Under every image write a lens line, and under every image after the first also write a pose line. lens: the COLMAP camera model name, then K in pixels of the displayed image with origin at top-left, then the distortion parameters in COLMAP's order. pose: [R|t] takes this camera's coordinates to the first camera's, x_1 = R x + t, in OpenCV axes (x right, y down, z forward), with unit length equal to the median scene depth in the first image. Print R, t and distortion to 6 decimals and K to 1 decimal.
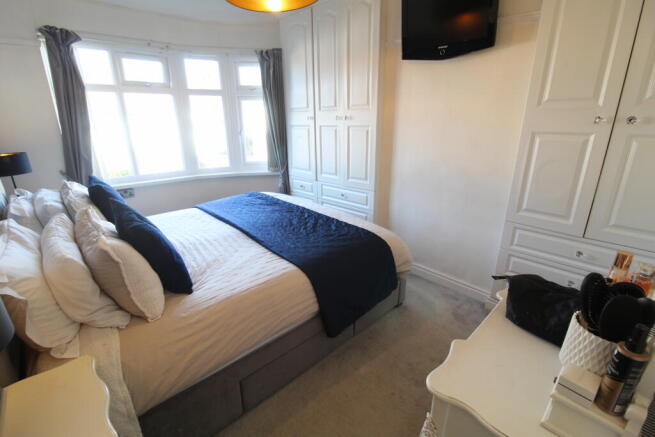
lens RADIAL K [[303.7, 0, 327.1], [0, 303.7, 217.2], [0, 0, 1]] dist [0.002549, -0.015228]
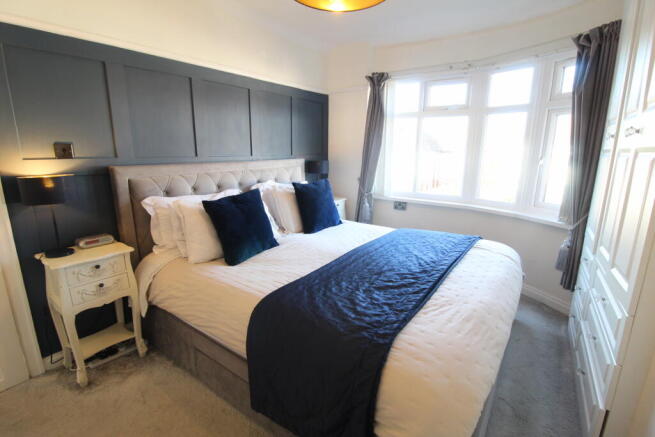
lens RADIAL K [[303.7, 0, 327.1], [0, 303.7, 217.2], [0, 0, 1]] dist [0.002549, -0.015228]
pose [[0.209950, 0.220581, -0.952505, 0.354724], [-0.316330, 0.937144, 0.147299, -0.115207], [0.925125, 0.270381, 0.266530, 0.442948]]
